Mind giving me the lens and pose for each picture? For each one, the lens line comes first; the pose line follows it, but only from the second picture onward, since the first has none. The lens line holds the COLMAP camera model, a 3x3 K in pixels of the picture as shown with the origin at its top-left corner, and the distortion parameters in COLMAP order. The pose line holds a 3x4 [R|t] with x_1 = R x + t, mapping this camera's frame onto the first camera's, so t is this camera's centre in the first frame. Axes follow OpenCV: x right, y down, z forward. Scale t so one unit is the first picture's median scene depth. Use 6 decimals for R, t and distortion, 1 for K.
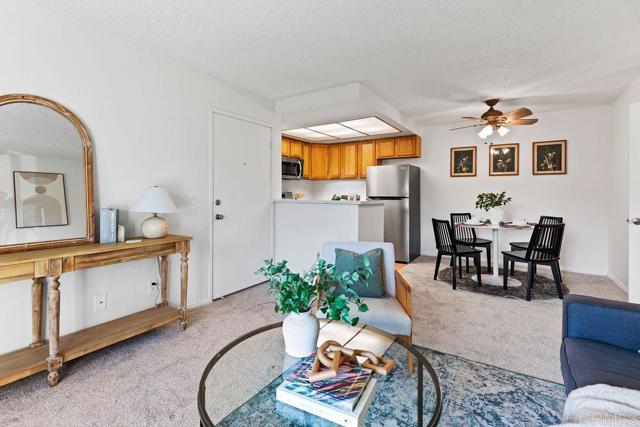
lens RADIAL K [[283.7, 0, 318.2], [0, 283.7, 193.4], [0, 0, 1]] dist [0.002081, 0.000273]
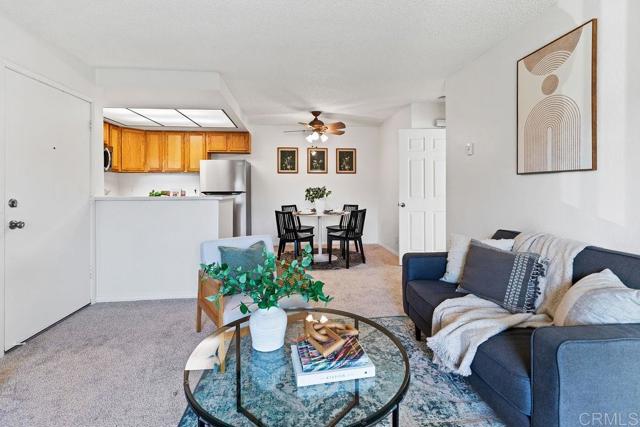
lens RADIAL K [[284.2, 0, 318.6], [0, 284.2, 187.6], [0, 0, 1]] dist [0.000386, 0.000180]
pose [[0.793503, -0.004627, 0.608549, -0.114471], [0.006211, 0.999981, -0.000496, -0.000288], [-0.608535, 0.004173, 0.793516, 0.020145]]
